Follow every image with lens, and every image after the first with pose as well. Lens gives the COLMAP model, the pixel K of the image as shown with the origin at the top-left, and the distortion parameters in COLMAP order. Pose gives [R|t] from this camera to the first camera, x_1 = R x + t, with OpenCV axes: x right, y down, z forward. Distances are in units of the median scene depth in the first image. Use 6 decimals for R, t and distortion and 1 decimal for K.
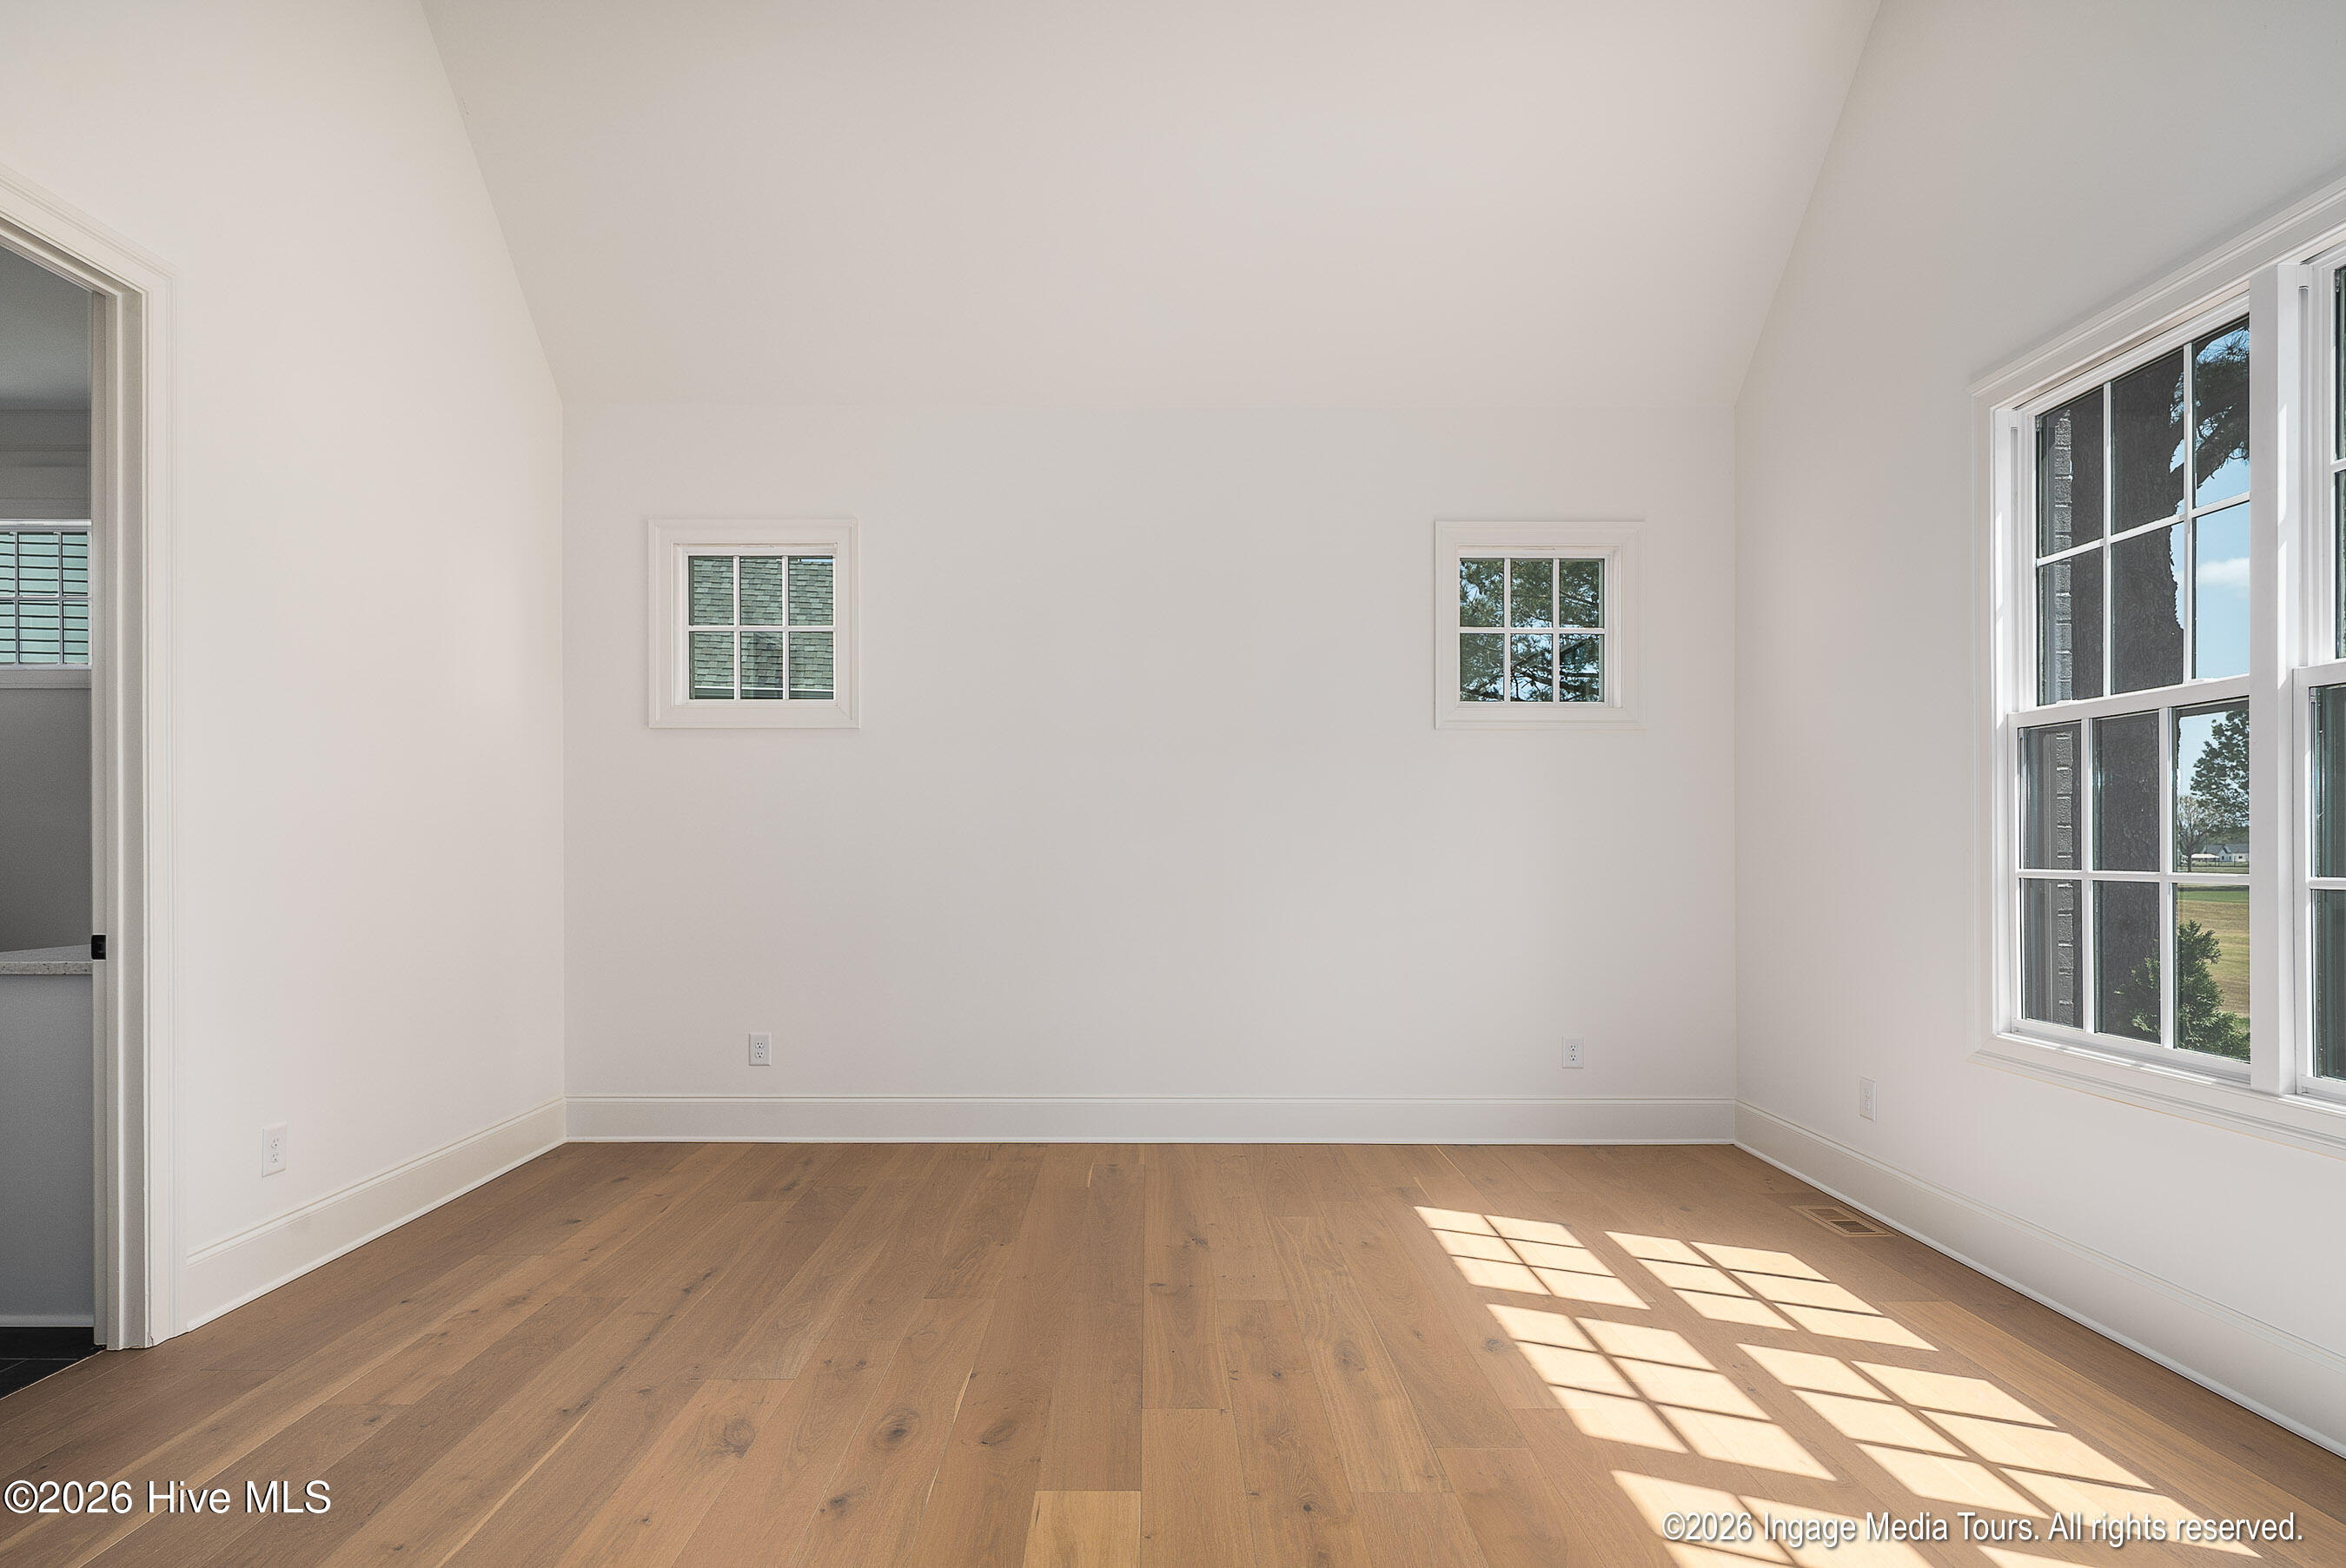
lens RADIAL K [[1173.4, 0, 1159.2], [0, 1173.4, 847.1], [0, 0, 1]] dist [0.000106, -0.000396]
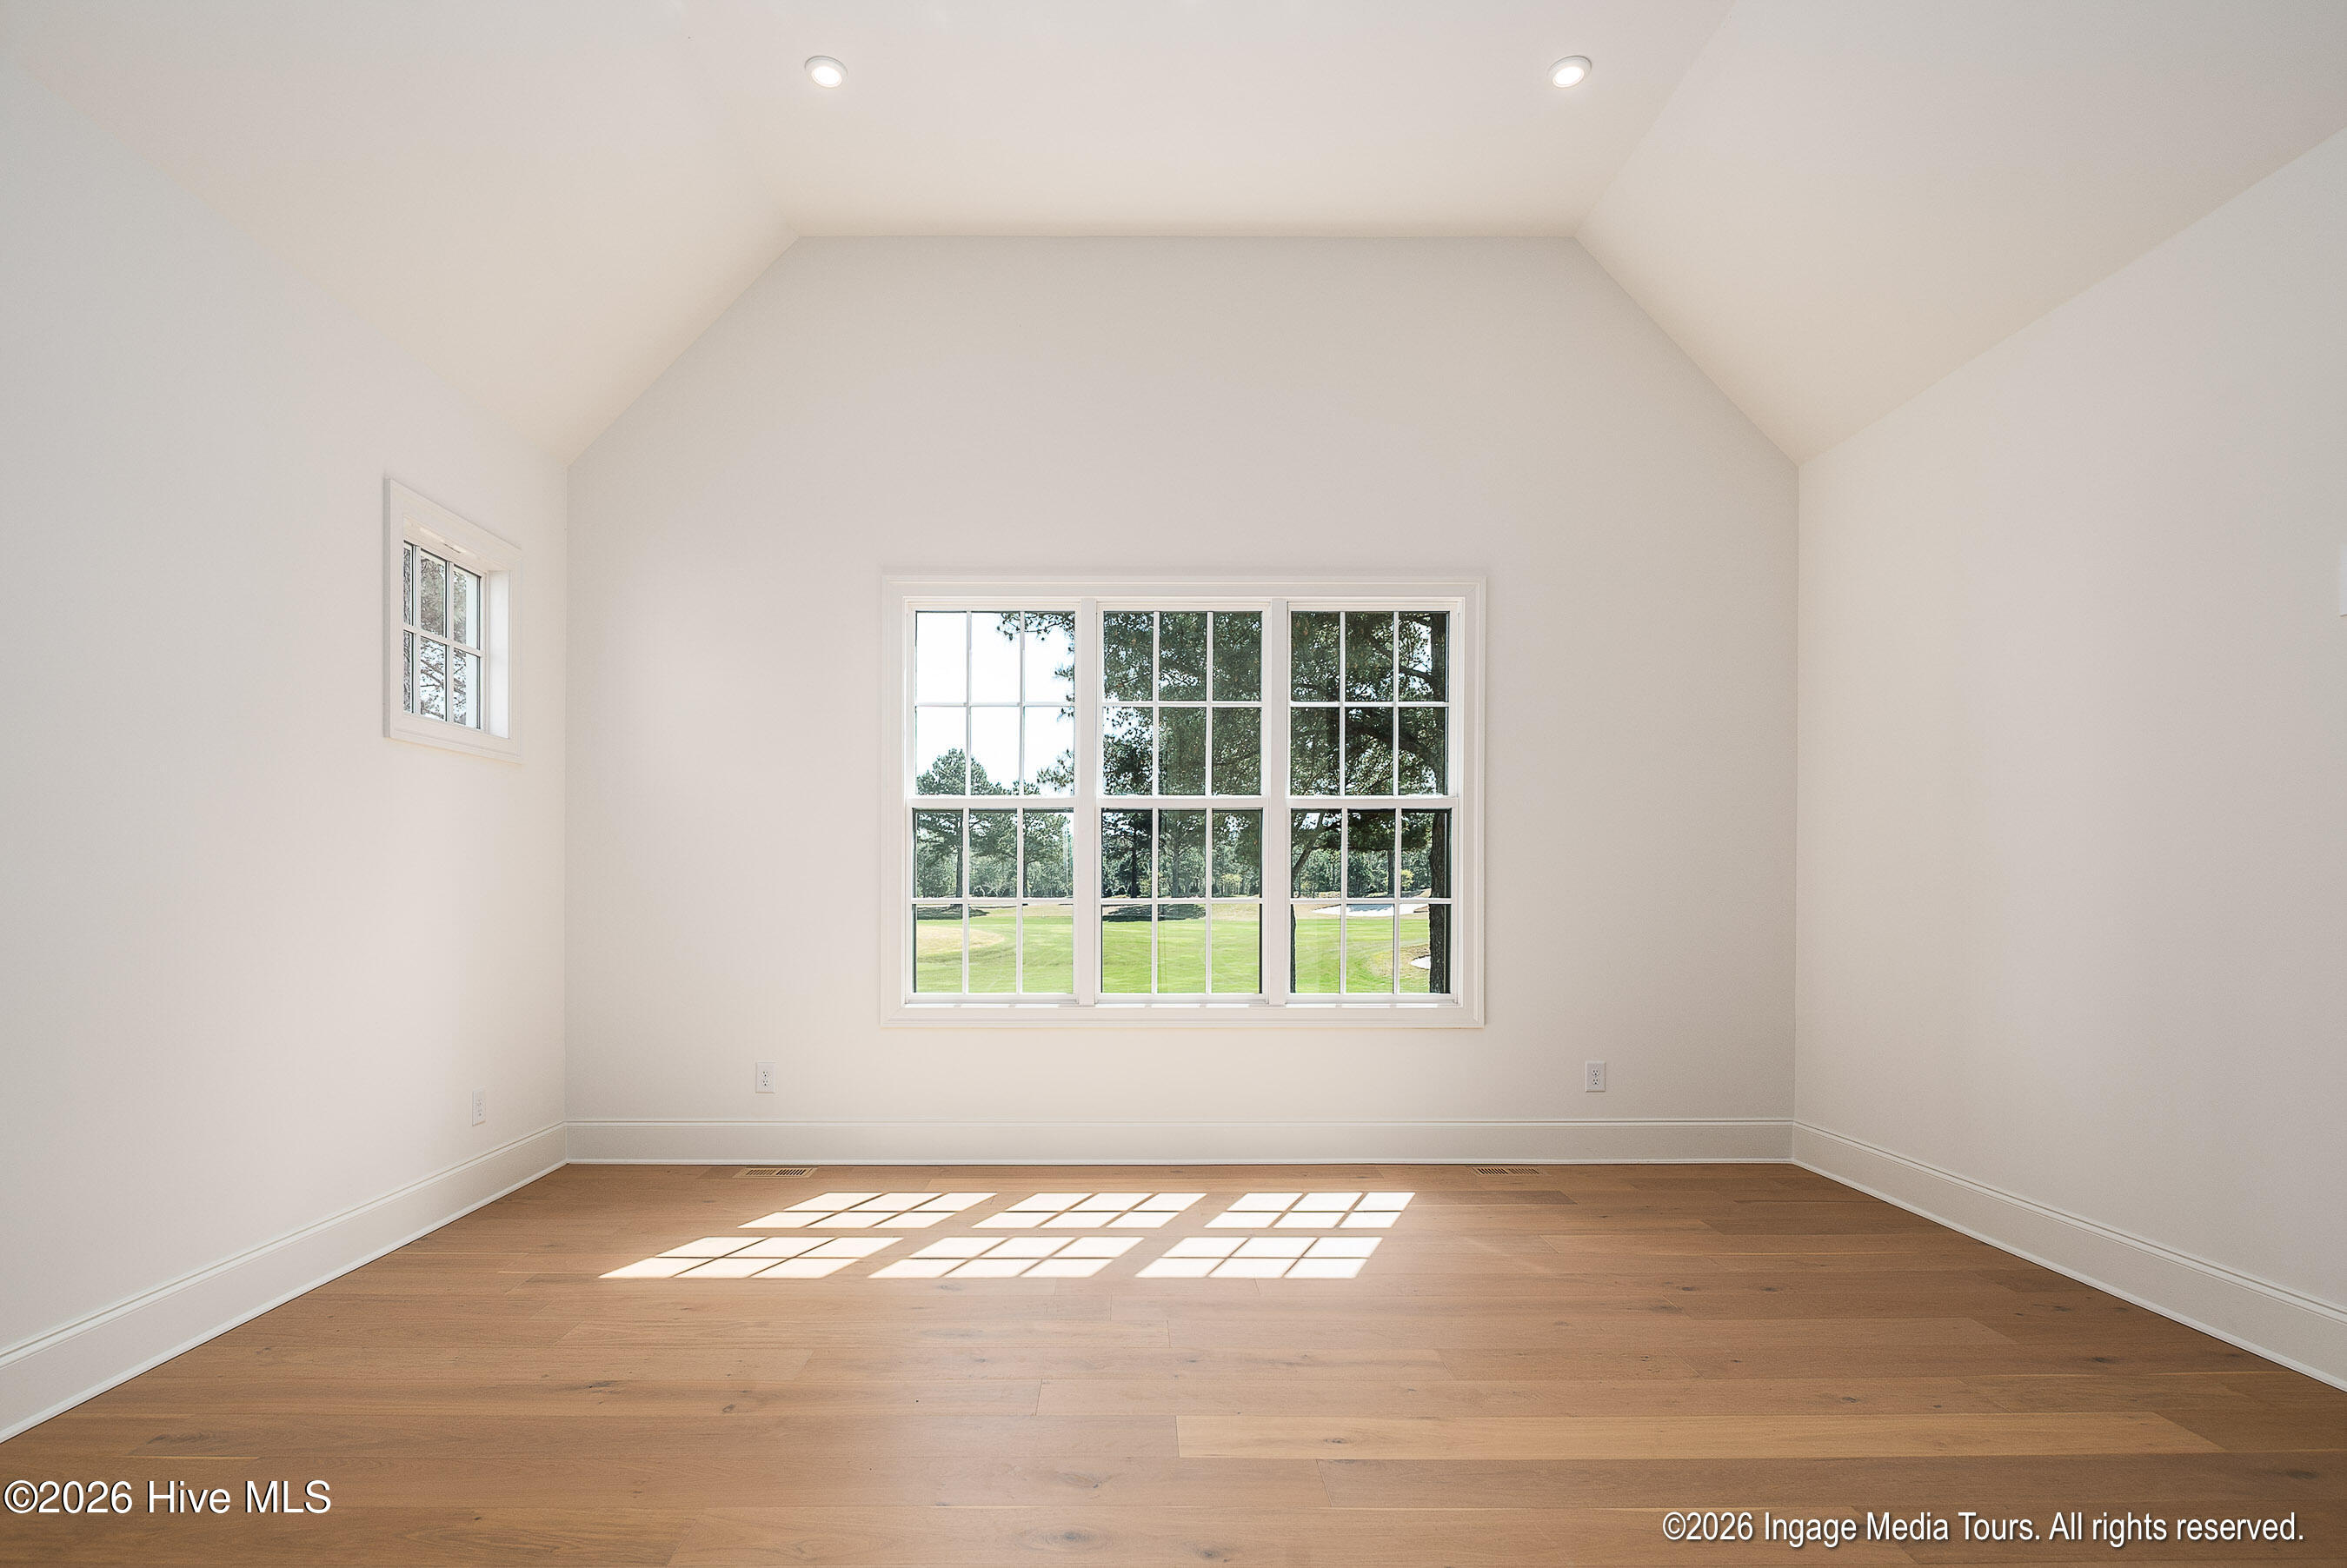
lens RADIAL K [[1163.2, 0, 1129.0], [0, 1163.2, 884.4], [0, 0, 1]] dist [0.002663, -0.000834]
pose [[-0.002662, -0.001669, 0.999995, -0.847917], [-0.000870, 0.999998, 0.001667, -0.003142], [-0.999996, -0.000865, -0.002663, 0.729095]]
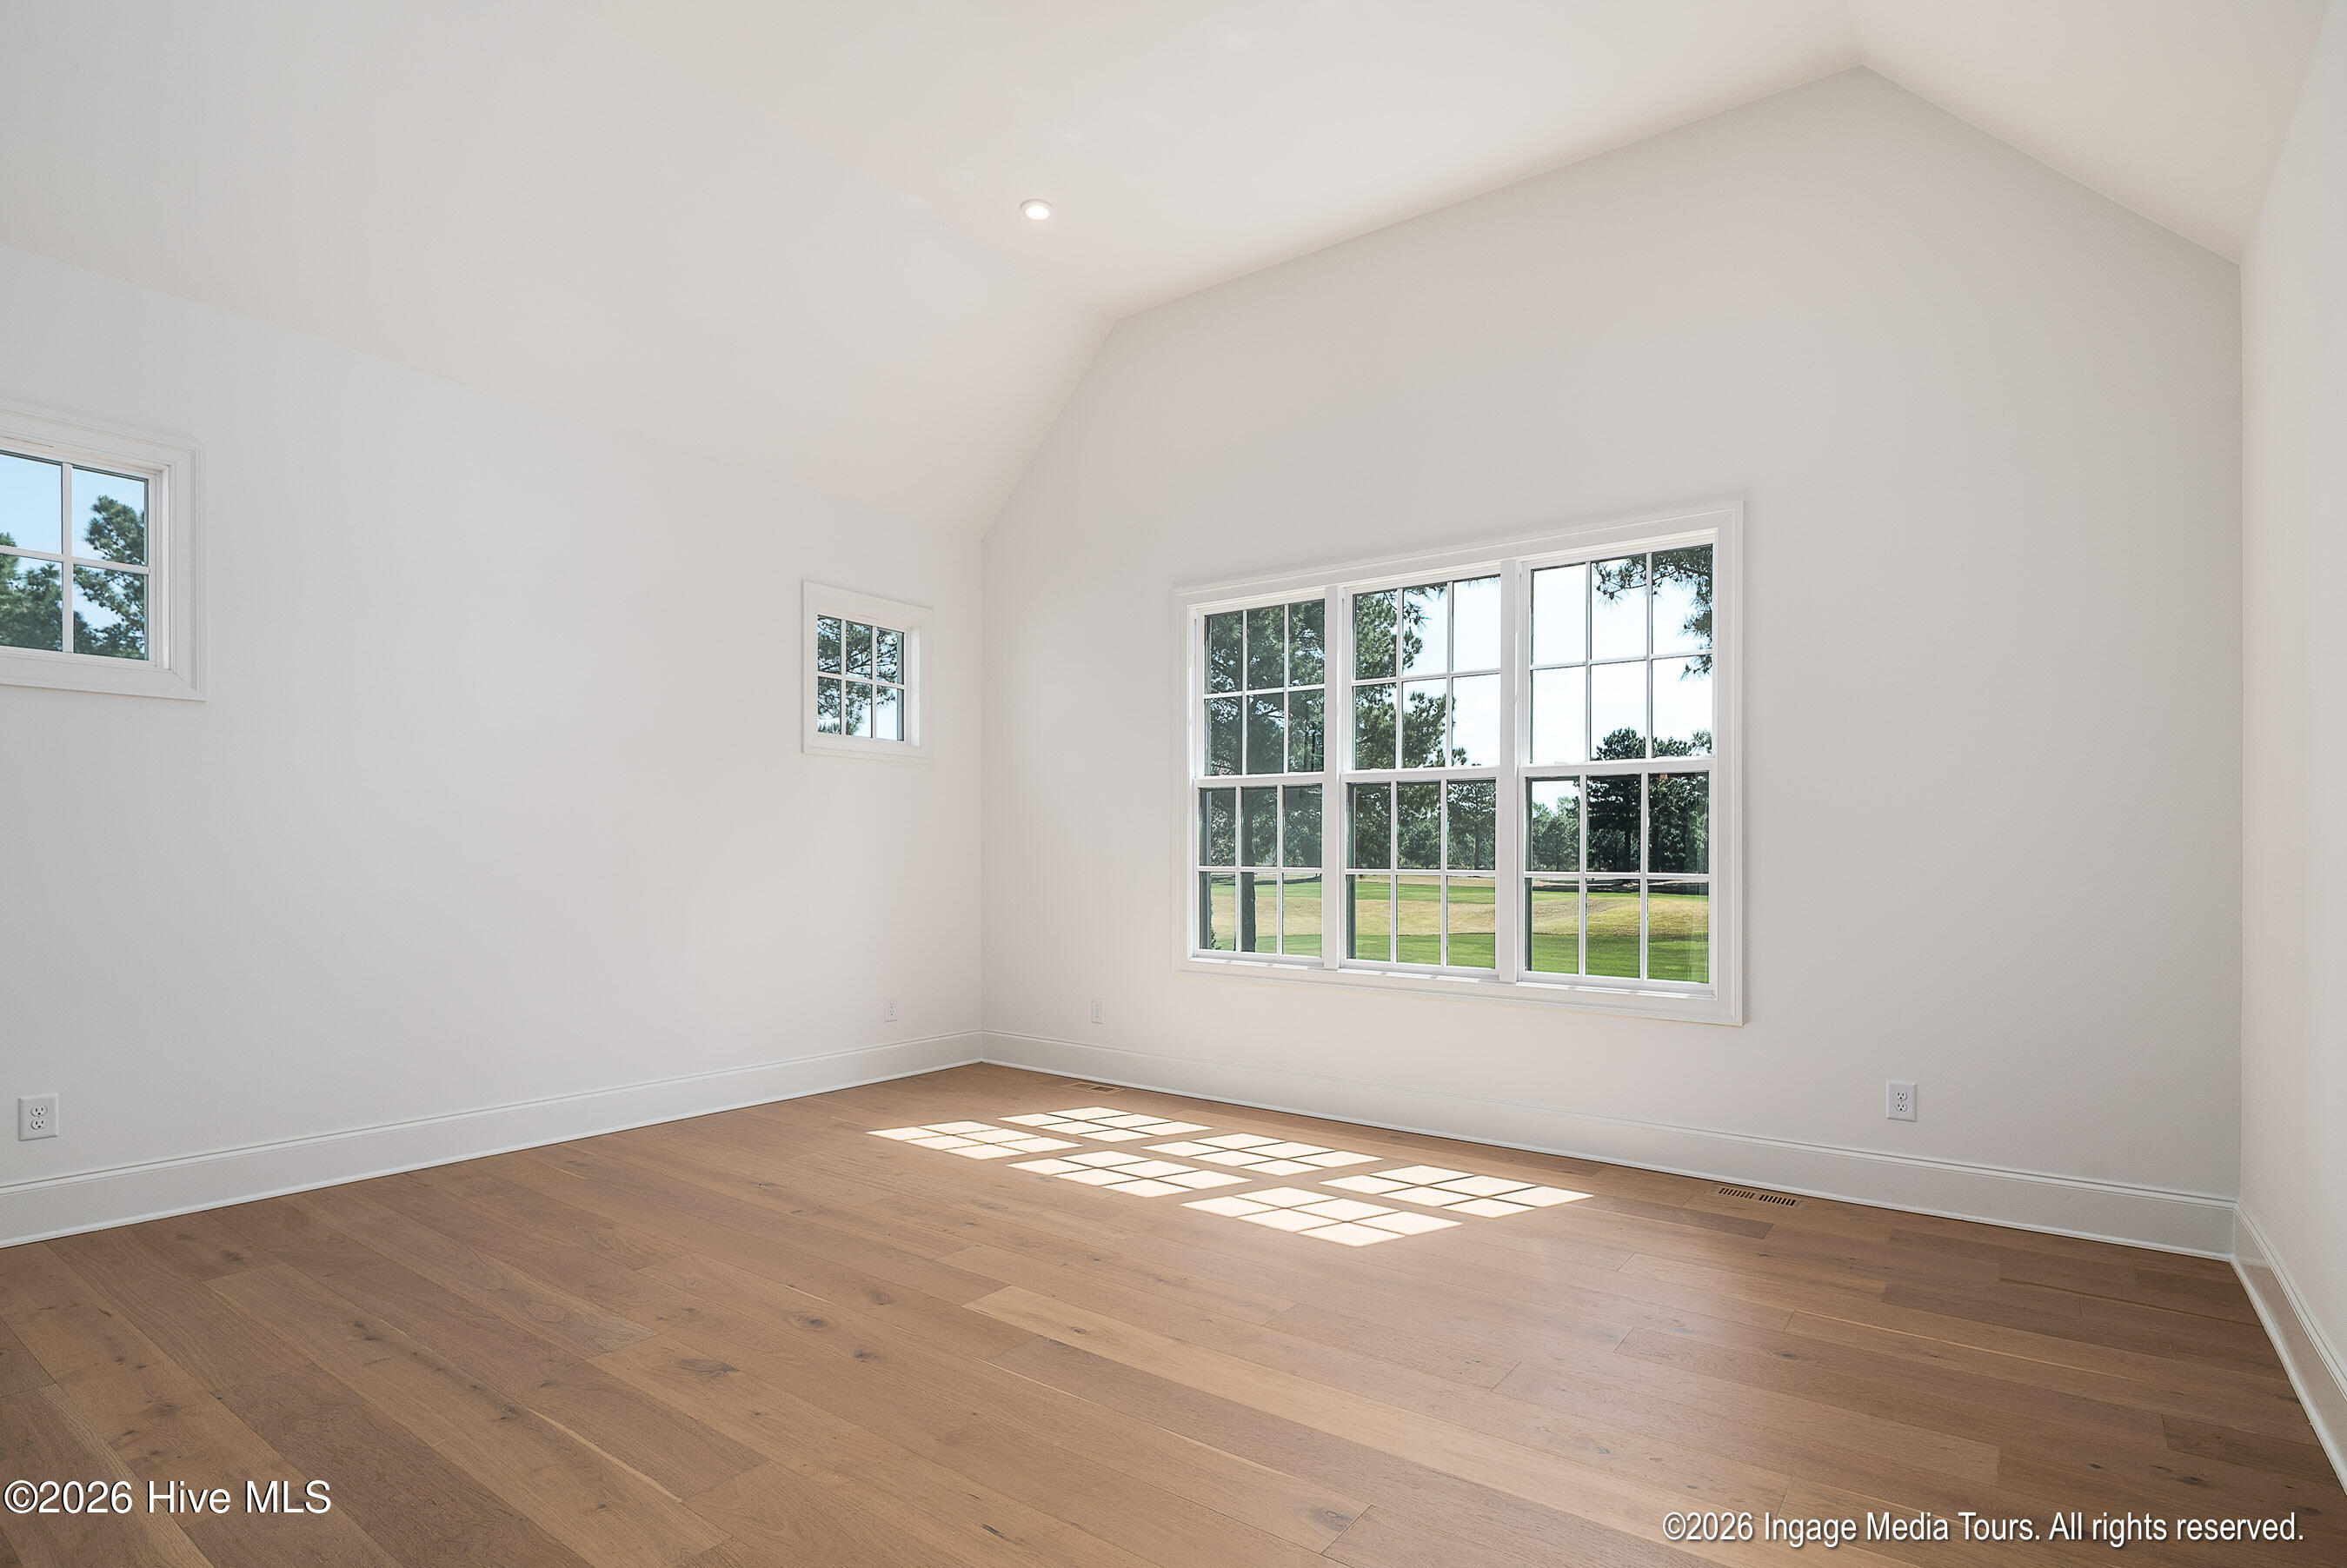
lens RADIAL K [[1174.0, 0, 1159.7], [0, 1174.0, 847.1], [0, 0, 1]] dist [0.000106, -0.000396]
pose [[0.600167, 0.007806, 0.799837, -0.766062], [-0.007372, 0.999964, -0.004227, -0.003074], [-0.799841, -0.003359, 0.600203, -0.032101]]
